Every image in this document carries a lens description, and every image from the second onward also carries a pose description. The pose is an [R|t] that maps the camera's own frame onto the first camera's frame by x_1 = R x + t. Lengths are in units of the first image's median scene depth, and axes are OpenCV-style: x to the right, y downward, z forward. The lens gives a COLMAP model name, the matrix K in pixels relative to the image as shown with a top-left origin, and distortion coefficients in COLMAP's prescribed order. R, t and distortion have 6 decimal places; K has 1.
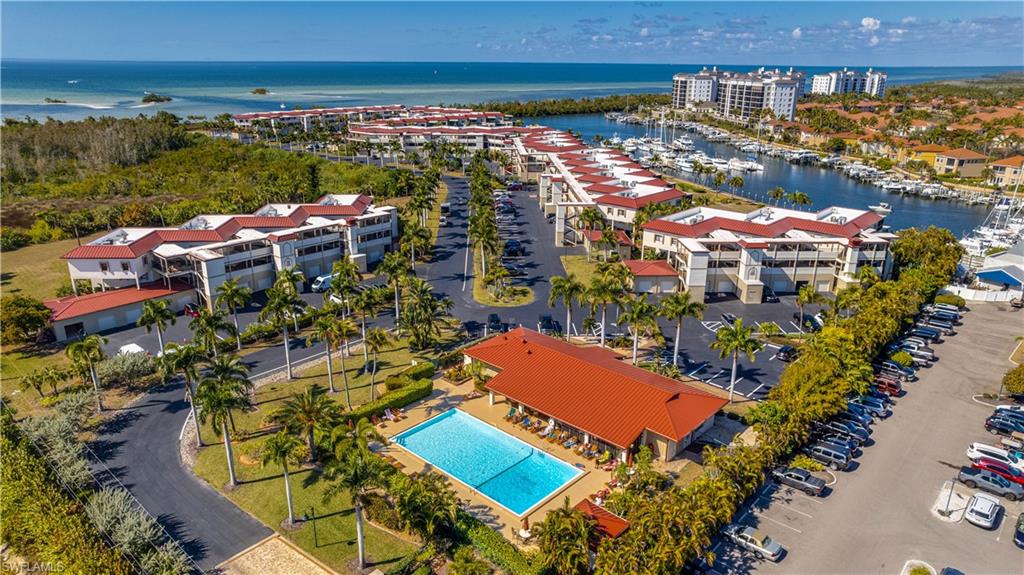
lens RADIAL K [[668.4, 0, 508.1], [0, 668.4, 289.8], [0, 0, 1]] dist [-0.064699, 0.085250]
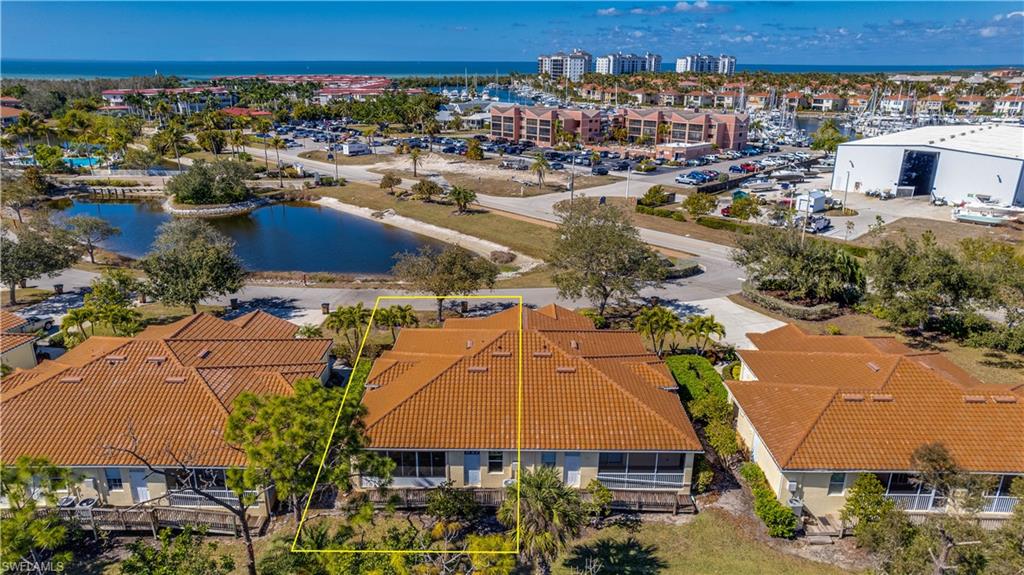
lens RADIAL K [[668.4, 0, 508.1], [0, 668.4, 289.8], [0, 0, 1]] dist [-0.064699, 0.085250]
pose [[0.998609, 0.014114, -0.050798, 0.275511], [-0.014290, 0.999893, -0.003097, 0.169907], [0.050749, 0.003818, 0.998704, -0.382870]]
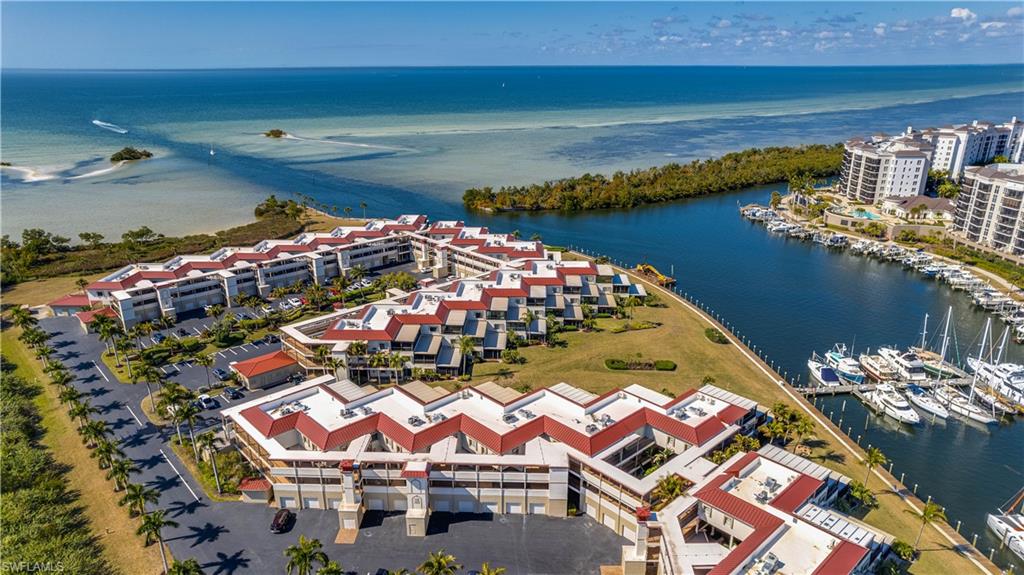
lens RADIAL K [[668.4, 0, 508.1], [0, 668.4, 289.8], [0, 0, 1]] dist [-0.064699, 0.085250]
pose [[0.996357, 0.021592, -0.082505, -0.023890], [-0.021419, 0.999766, 0.002972, -0.188532], [0.082550, -0.001194, 0.996586, 0.357154]]
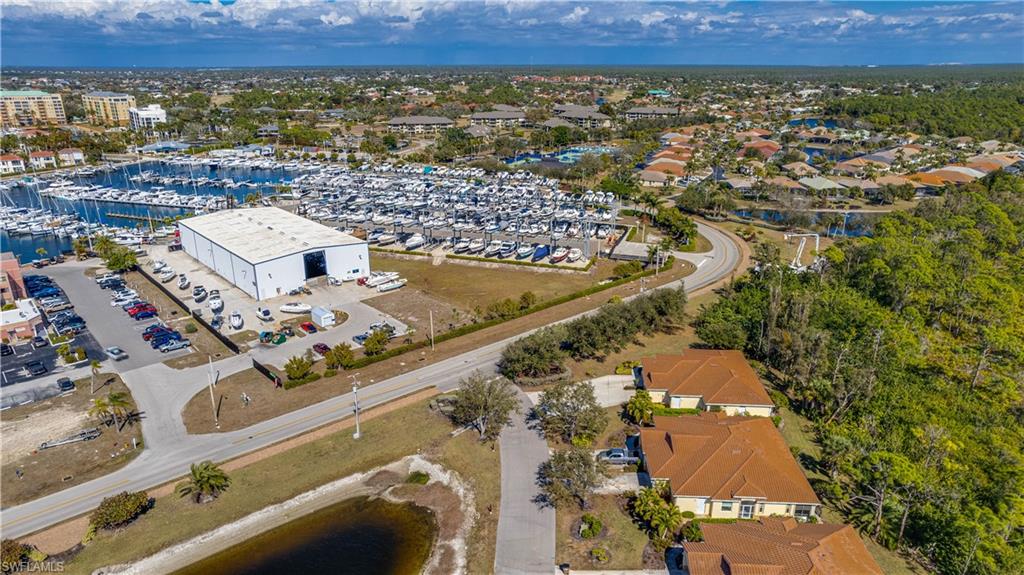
lens RADIAL K [[668.4, 0, 508.1], [0, 668.4, 289.8], [0, 0, 1]] dist [-0.064699, 0.085250]
pose [[0.106442, -0.327231, 0.938930, 0.101416], [0.326150, 0.903540, 0.277923, 0.066490], [-0.939306, 0.276650, 0.202901, -0.276498]]
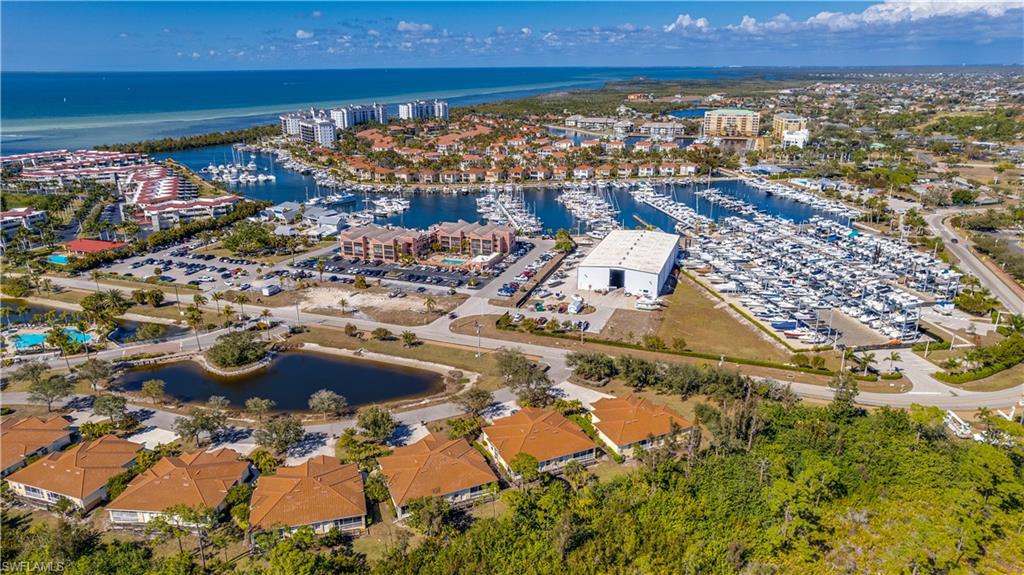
lens RADIAL K [[668.4, 0, 508.1], [0, 668.4, 289.8], [0, 0, 1]] dist [-0.064699, 0.085250]
pose [[0.927194, -0.133625, 0.349938, 0.159095], [0.135271, 0.990610, 0.019856, 0.105749], [-0.349305, 0.028926, 0.936562, -0.575726]]
